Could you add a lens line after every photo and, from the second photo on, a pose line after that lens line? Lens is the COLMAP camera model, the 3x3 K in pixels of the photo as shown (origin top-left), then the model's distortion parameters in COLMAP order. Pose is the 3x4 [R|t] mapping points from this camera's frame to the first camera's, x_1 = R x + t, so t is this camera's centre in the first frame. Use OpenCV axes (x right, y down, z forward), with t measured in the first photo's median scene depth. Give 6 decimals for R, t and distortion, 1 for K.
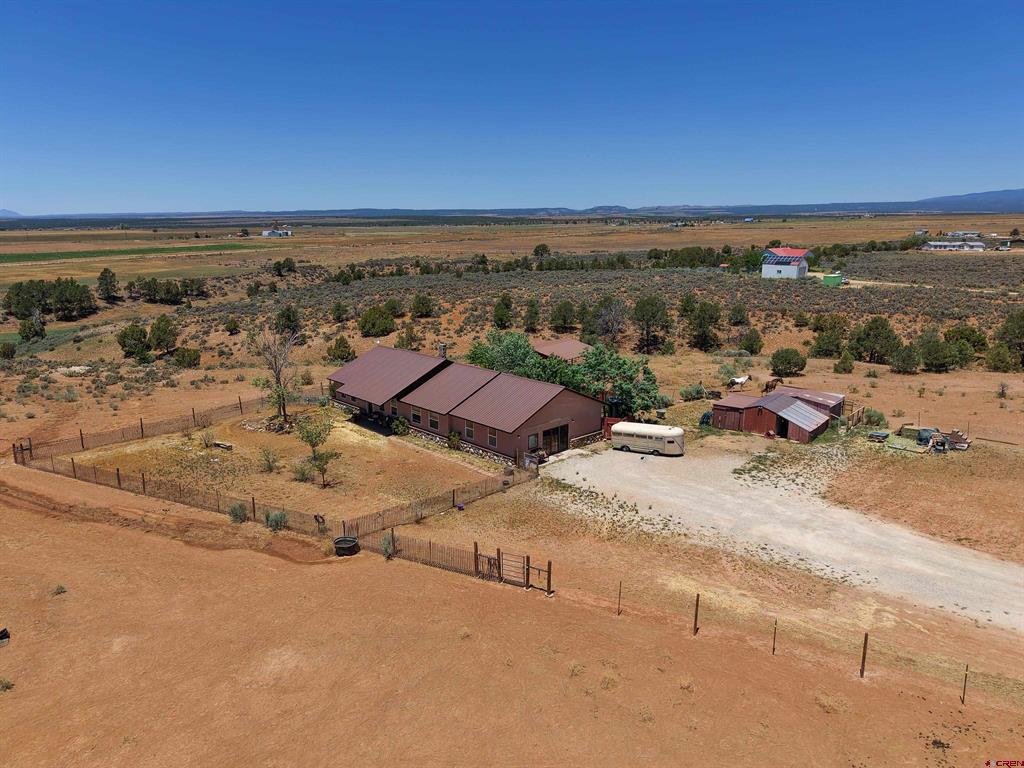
lens RADIAL K [[710.8, 0, 512.0], [0, 710.8, 384.9], [0, 0, 1]] dist [0.012999, -0.009511]
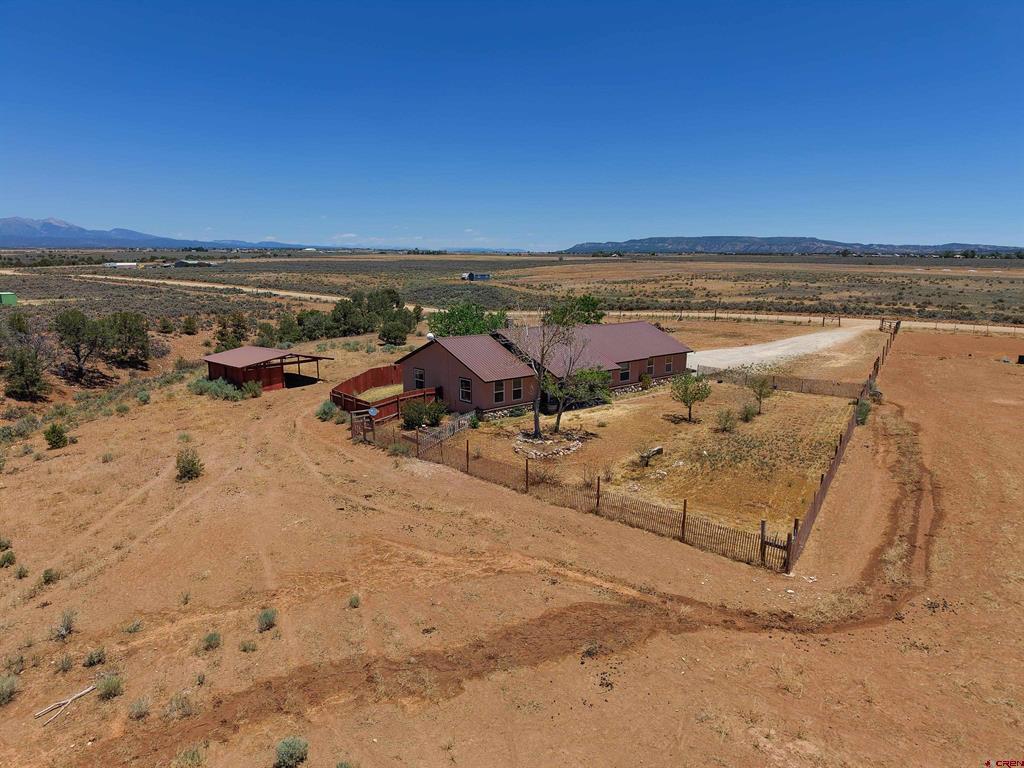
lens RADIAL K [[710.8, 0, 514.7], [0, 710.8, 386.9], [0, 0, 1]] dist [0.012999, -0.009511]
pose [[-0.000642, -0.170241, 0.985402, -0.344196], [0.225916, 0.959902, 0.165983, -0.041710], [-0.974146, 0.222725, 0.037844, 0.340081]]
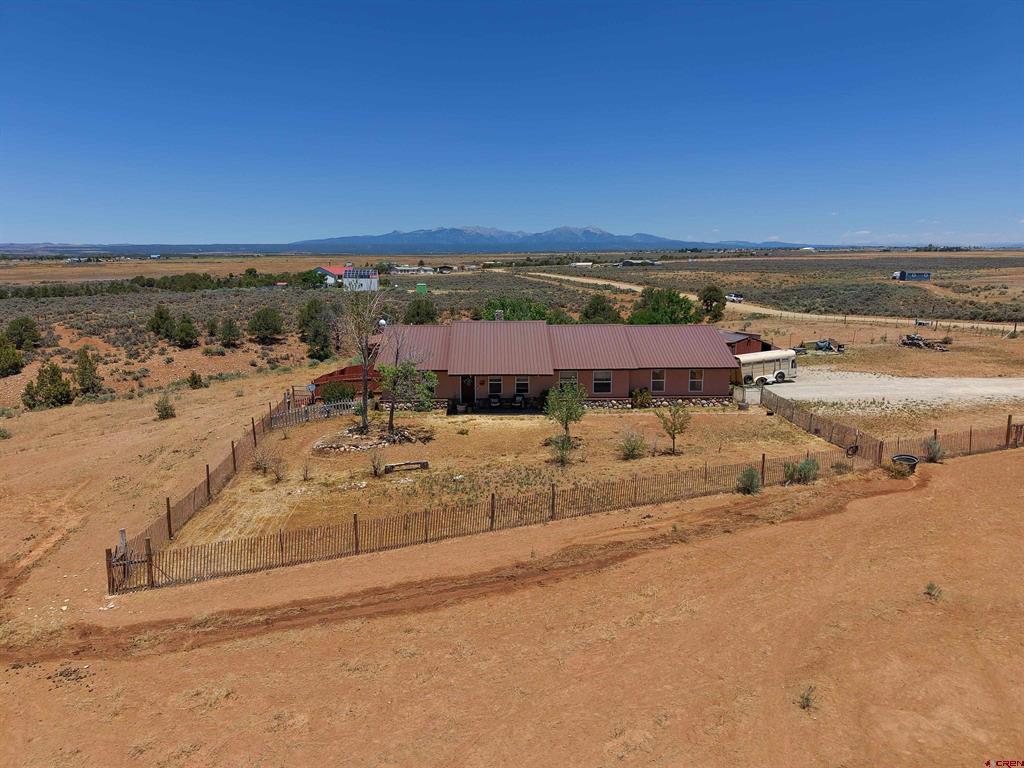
lens RADIAL K [[710.8, 0, 511.9], [0, 710.8, 383.7], [0, 0, 1]] dist [0.012999, -0.009511]
pose [[0.657585, -0.125071, 0.742926, -0.247804], [0.172734, 0.984884, 0.012912, 0.006452], [-0.733311, 0.119837, 0.669249, 0.154420]]
